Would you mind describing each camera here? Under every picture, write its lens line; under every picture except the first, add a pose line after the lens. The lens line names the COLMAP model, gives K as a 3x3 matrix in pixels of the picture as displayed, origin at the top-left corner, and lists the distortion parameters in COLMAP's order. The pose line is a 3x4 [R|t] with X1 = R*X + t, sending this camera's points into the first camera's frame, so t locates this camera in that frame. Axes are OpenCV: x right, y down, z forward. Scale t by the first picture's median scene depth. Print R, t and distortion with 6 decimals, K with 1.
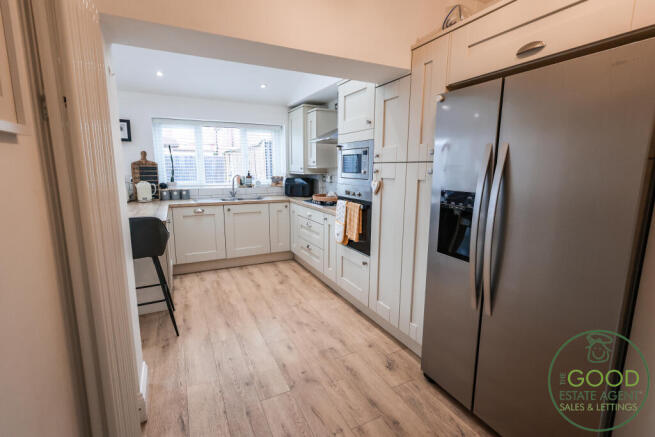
lens RADIAL K [[302.0, 0, 325.3], [0, 302.0, 217.4], [0, 0, 1]] dist [-0.005144, 0.001382]
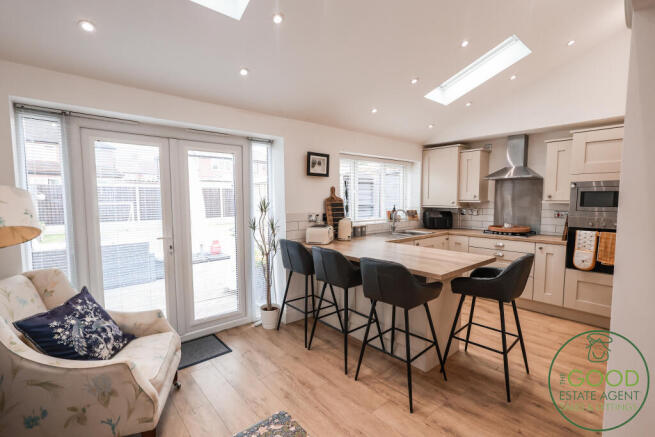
lens RADIAL K [[302.0, 0, 330.3], [0, 302.0, 220.3], [0, 0, 1]] dist [-0.005144, 0.001382]
pose [[0.969584, -0.027297, 0.243233, -0.834627], [0.050174, 0.994824, -0.088360, -0.031223], [-0.239563, 0.097877, 0.965935, 0.092516]]
